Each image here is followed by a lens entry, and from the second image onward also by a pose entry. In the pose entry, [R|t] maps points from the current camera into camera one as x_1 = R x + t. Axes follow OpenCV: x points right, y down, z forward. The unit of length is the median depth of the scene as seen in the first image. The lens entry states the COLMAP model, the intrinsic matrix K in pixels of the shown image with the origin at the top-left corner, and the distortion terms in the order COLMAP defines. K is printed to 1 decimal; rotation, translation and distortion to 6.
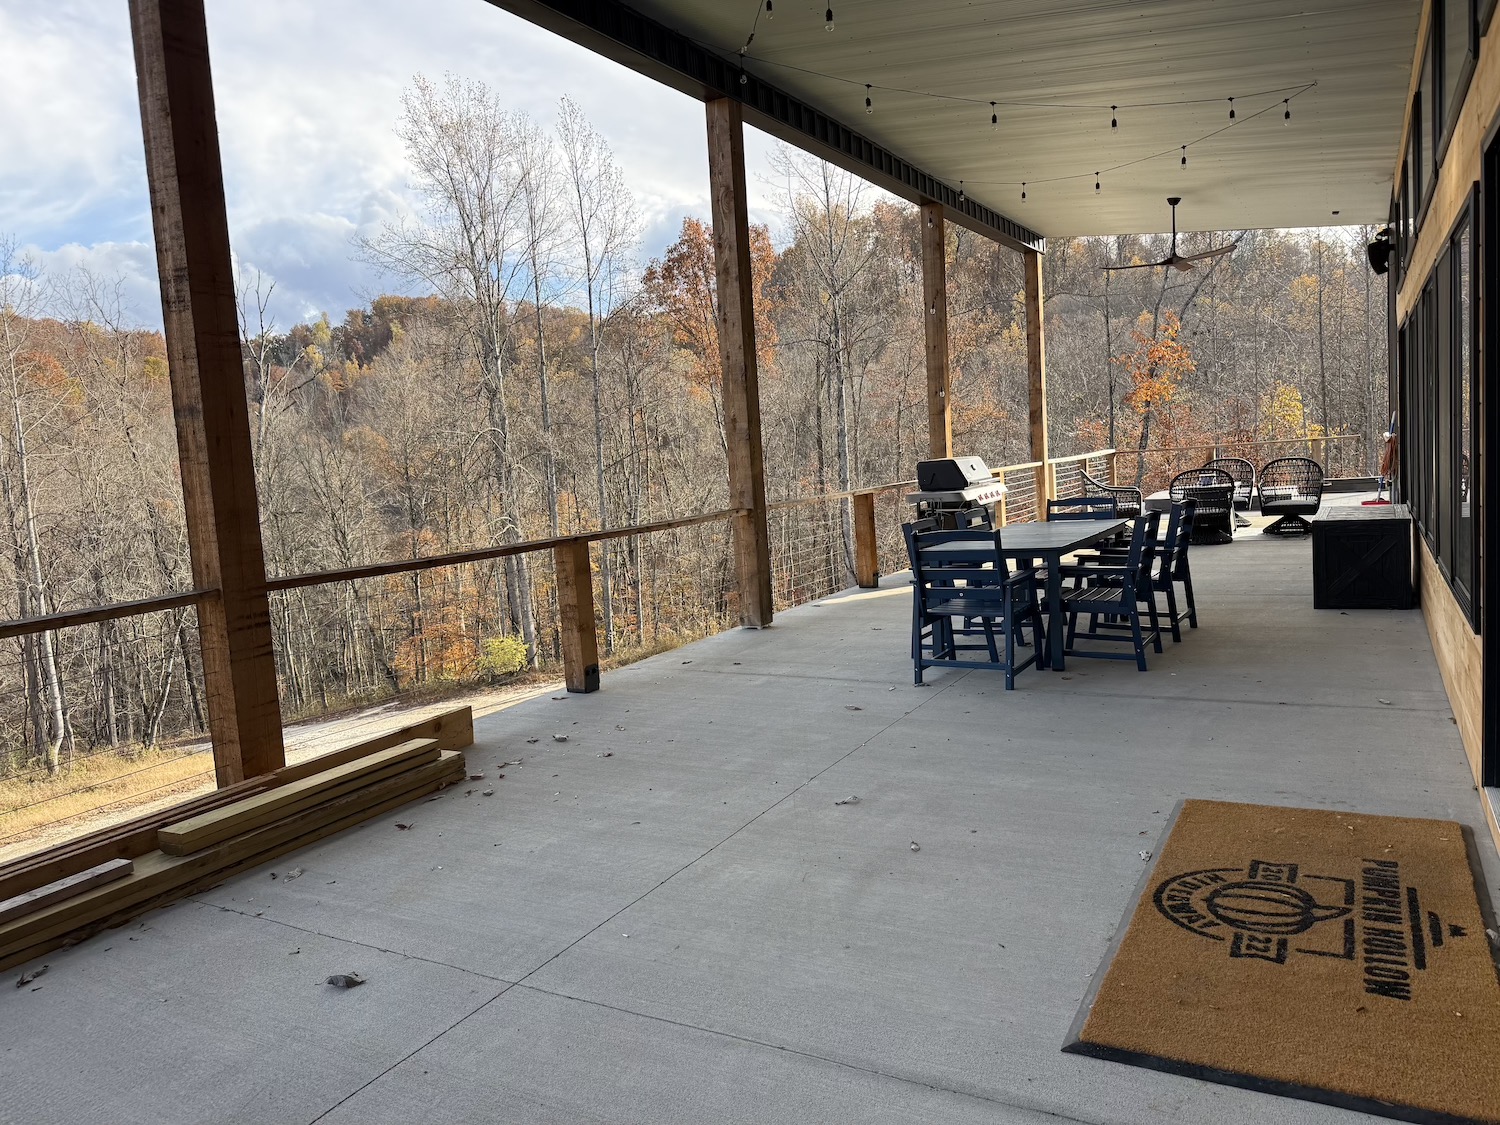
lens RADIAL K [[1050.9, 0, 749.8], [0, 1050.9, 563.7], [0, 0, 1]] dist [0.073090, -0.116072]
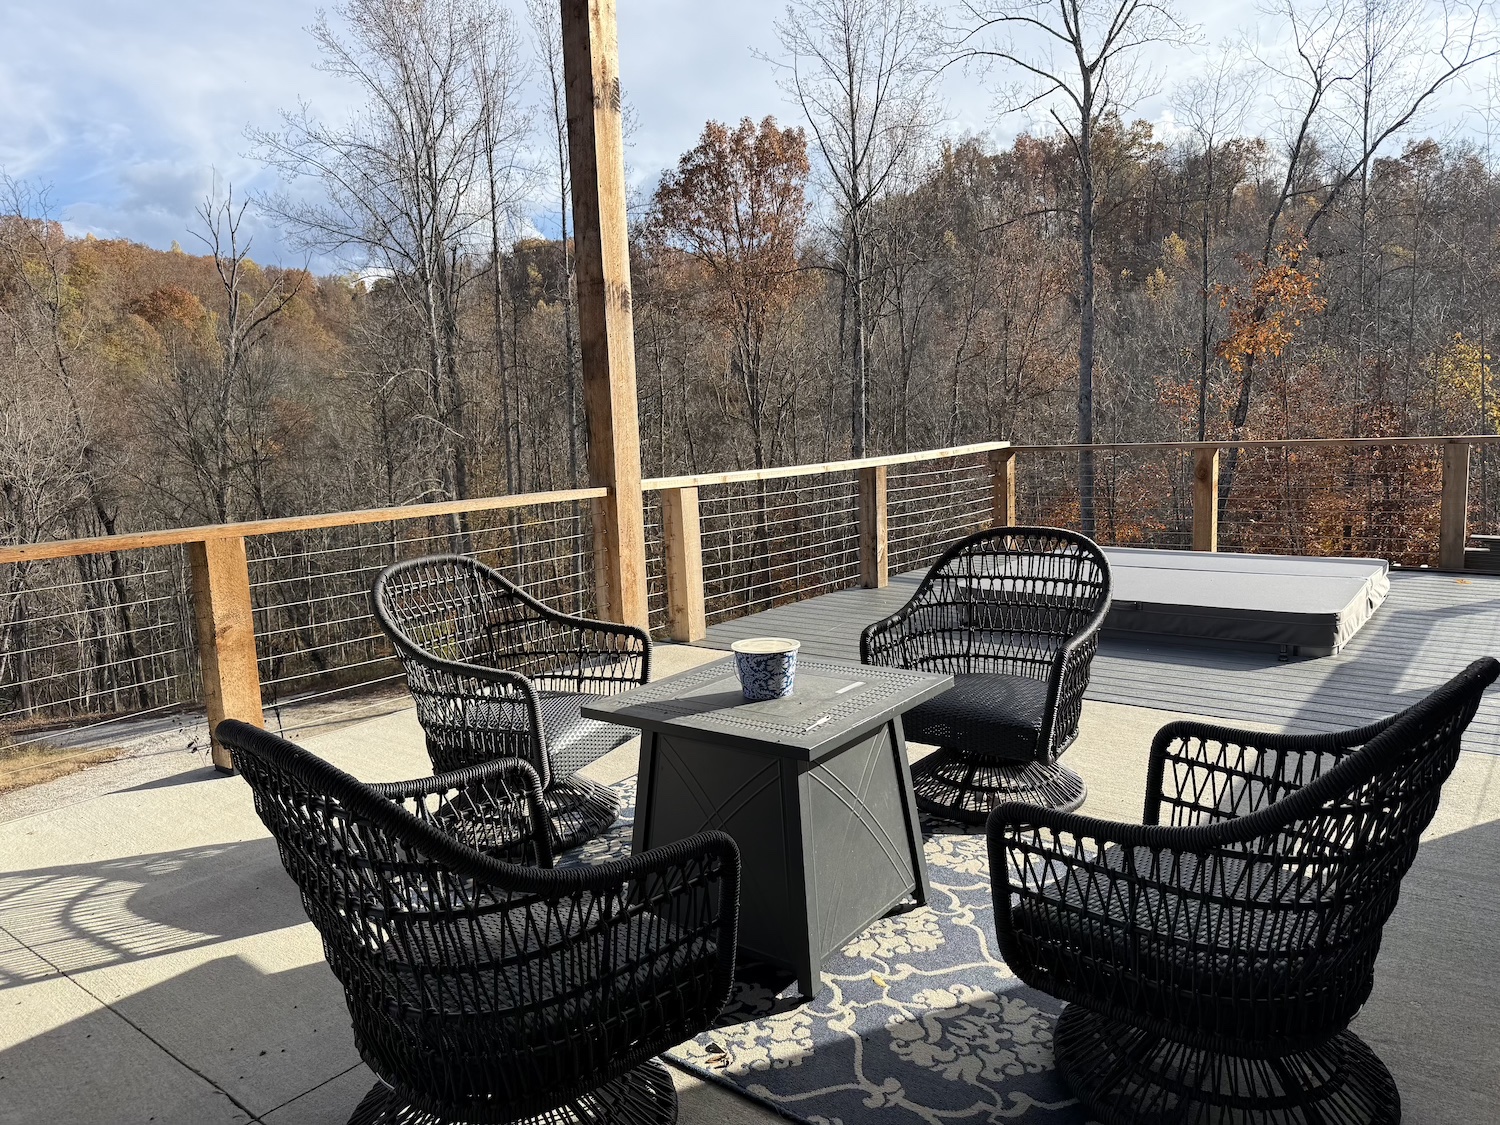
lens RADIAL K [[1050.9, 0, 749.8], [0, 1050.9, 563.7], [0, 0, 1]] dist [0.073090, -0.116072]
pose [[0.990629, 0.051995, -0.126295, 0.125621], [-0.046134, 0.997738, 0.048898, -0.030628], [0.128552, -0.042613, 0.990787, 0.221927]]
